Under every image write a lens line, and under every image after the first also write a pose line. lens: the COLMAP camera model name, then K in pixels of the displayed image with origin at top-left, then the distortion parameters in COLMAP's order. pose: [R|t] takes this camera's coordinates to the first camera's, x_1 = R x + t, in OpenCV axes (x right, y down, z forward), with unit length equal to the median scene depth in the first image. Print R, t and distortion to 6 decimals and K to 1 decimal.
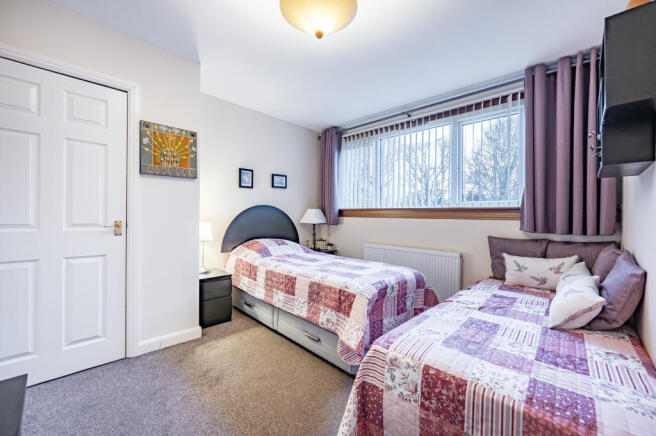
lens RADIAL K [[265.5, 0, 325.4], [0, 265.5, 222.0], [0, 0, 1]] dist [0.000089, -0.000070]
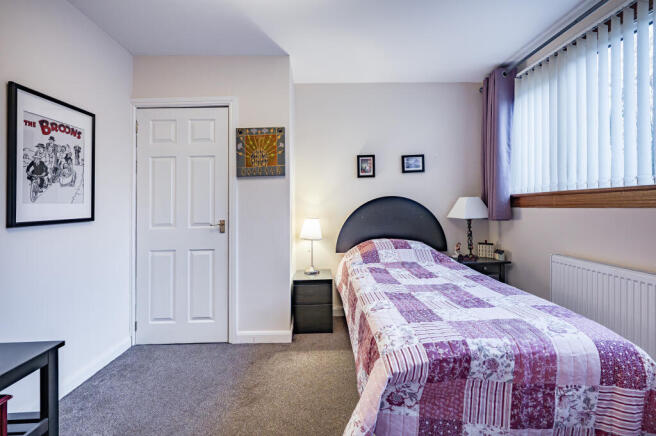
lens RADIAL K [[284.8, 0, 329.3], [0, 284.8, 209.4], [0, 0, 1]] dist [0.002089, -0.000157]
pose [[0.710561, -0.026640, -0.703131, 0.353879], [0.017970, 0.999644, -0.019715, -0.015509], [0.703406, 0.001374, 0.710787, 0.382815]]
